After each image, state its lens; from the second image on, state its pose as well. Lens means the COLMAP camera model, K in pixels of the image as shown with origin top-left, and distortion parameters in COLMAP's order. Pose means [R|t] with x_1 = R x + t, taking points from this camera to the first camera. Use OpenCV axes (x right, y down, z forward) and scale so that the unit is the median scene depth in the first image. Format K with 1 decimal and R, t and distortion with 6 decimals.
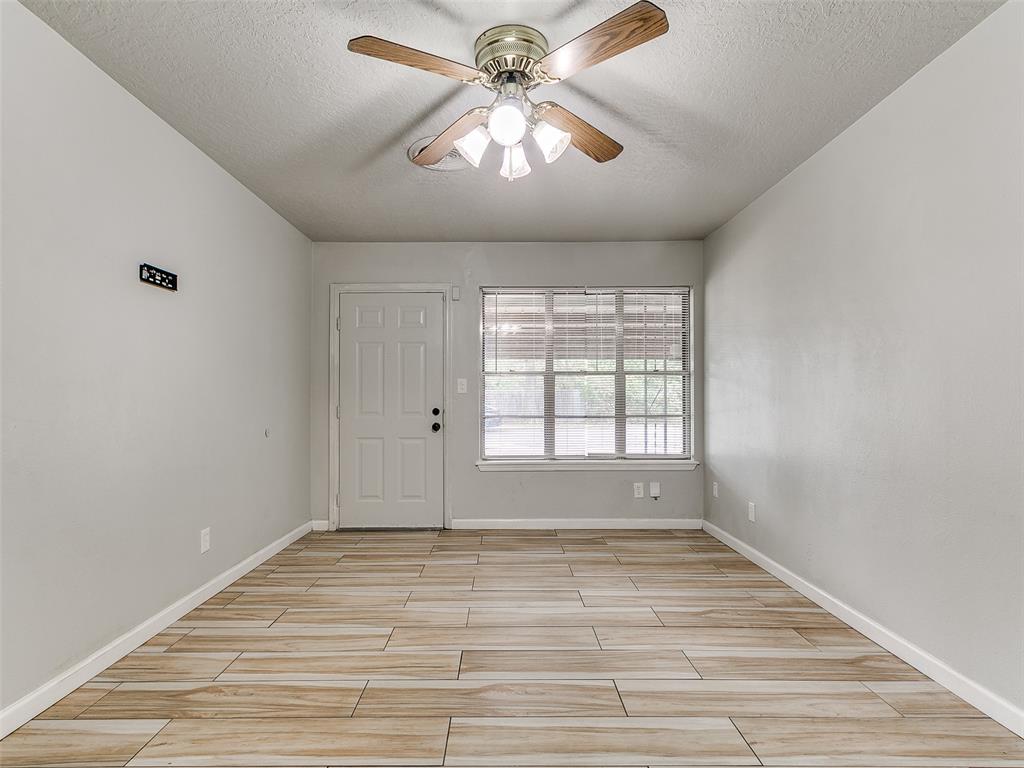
lens RADIAL K [[528.4, 0, 499.8], [0, 528.4, 397.4], [0, 0, 1]] dist [0.005738, -0.003150]
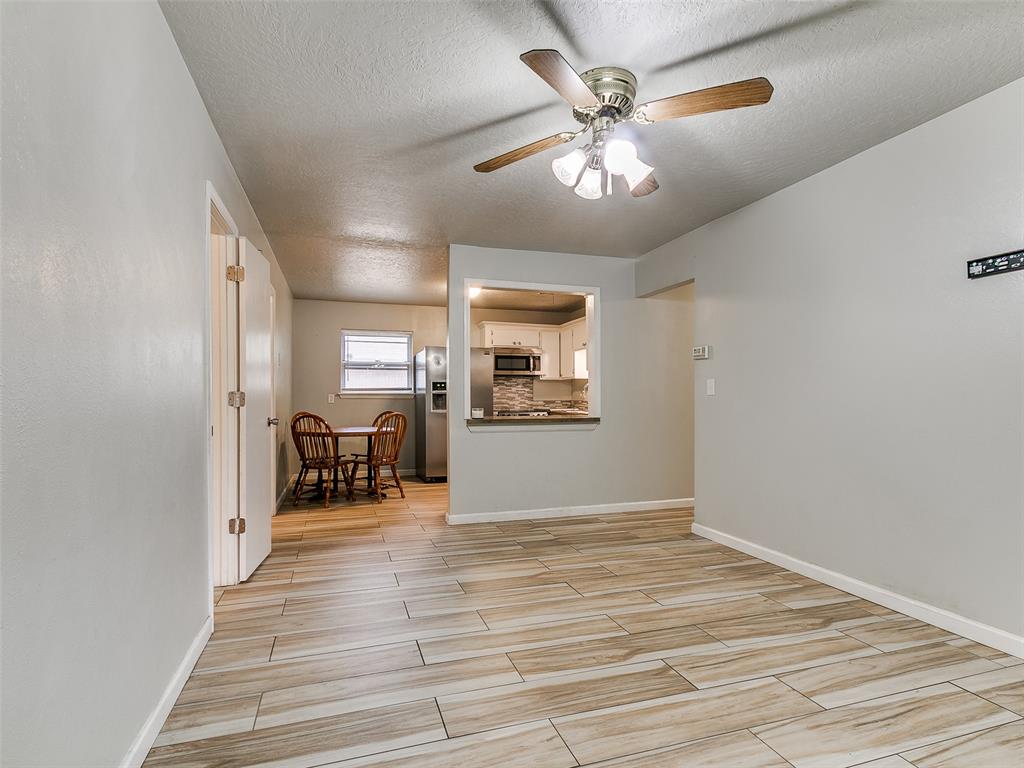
lens RADIAL K [[528.4, 0, 497.9], [0, 528.4, 388.8], [0, 0, 1]] dist [0.005738, -0.003150]
pose [[-0.953390, -0.002374, -0.301731, 0.263818], [0.003539, 0.999812, -0.019049, 0.002867], [0.301719, -0.019229, -0.953203, 0.909917]]
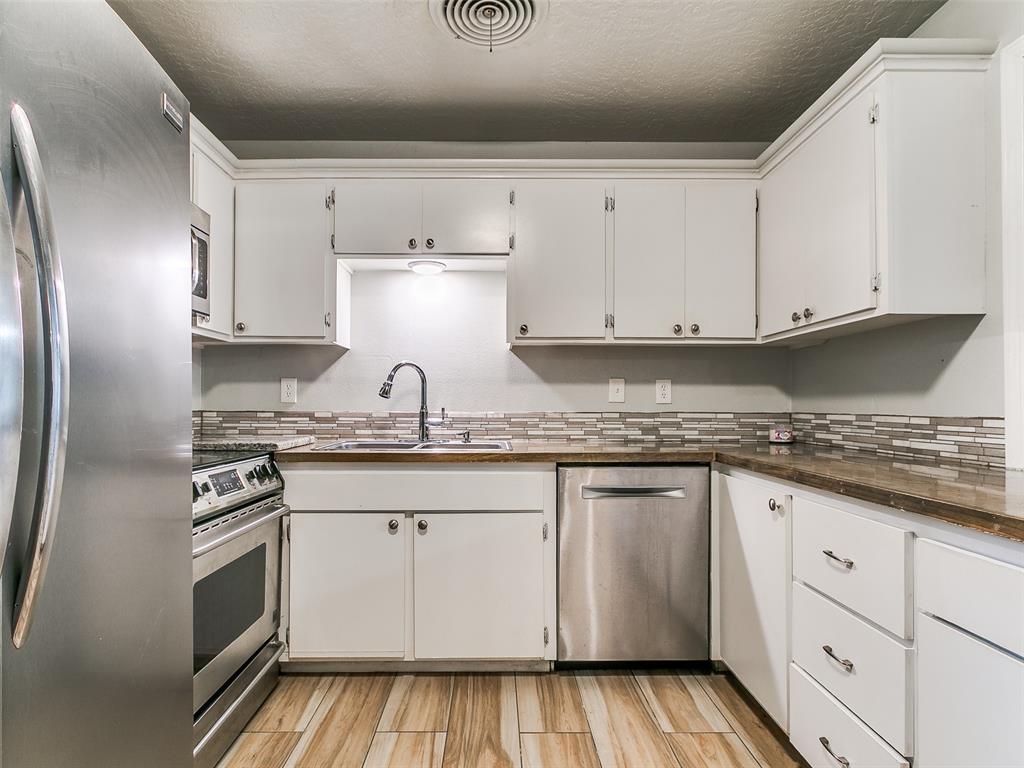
lens RADIAL K [[550.6, 0, 481.0], [0, 550.6, 397.6], [0, 0, 1]] dist [0.010693, -0.000403]
pose [[-0.004540, -0.010011, -0.999940, 0.080030], [-0.005606, 0.999934, -0.009985, -0.000535], [0.999974, 0.005561, -0.004596, -0.460154]]
